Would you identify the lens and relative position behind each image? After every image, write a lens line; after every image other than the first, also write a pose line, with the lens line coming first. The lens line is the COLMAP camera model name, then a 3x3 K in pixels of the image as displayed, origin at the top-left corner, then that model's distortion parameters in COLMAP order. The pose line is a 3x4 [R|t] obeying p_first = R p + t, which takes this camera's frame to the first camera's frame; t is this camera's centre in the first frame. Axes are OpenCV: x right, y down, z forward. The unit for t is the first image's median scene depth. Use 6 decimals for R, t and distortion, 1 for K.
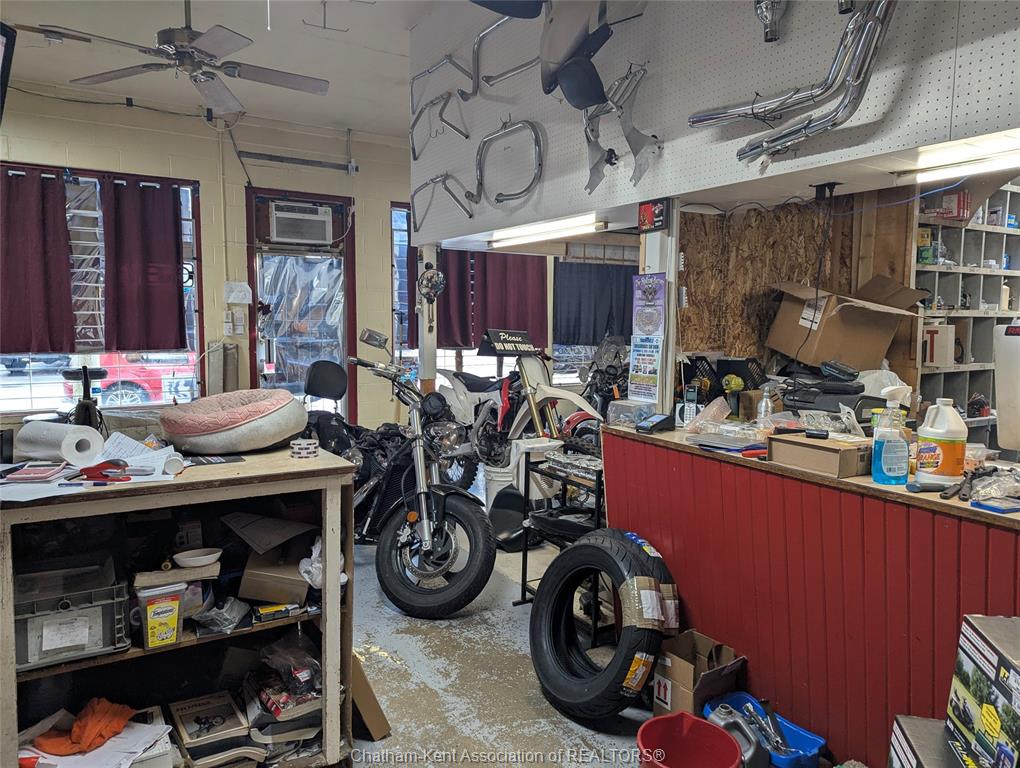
lens RADIAL K [[715.3, 0, 511.2], [0, 715.3, 378.4], [0, 0, 1]] dist [0.063957, -0.052383]
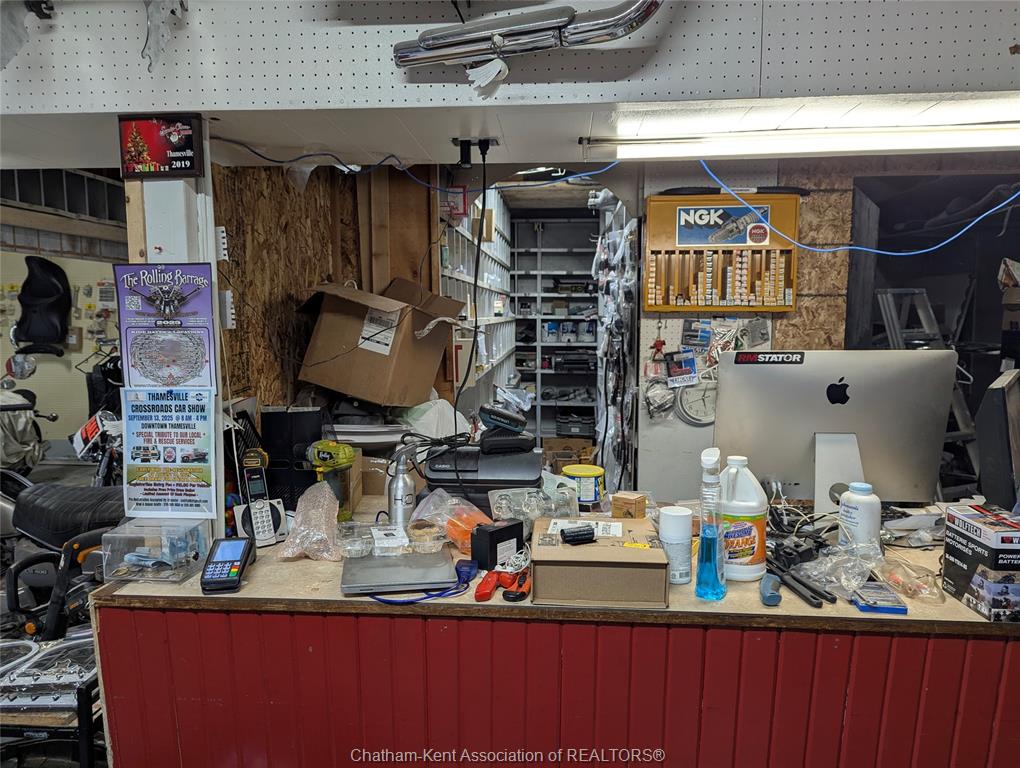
lens RADIAL K [[715.3, 0, 506.8], [0, 715.3, 381.3], [0, 0, 1]] dist [0.063957, -0.052383]
pose [[0.579965, -0.090317, 0.809620, -0.081390], [0.080006, 0.995346, 0.053724, -0.070710], [-0.810703, 0.033617, 0.584491, 0.504925]]
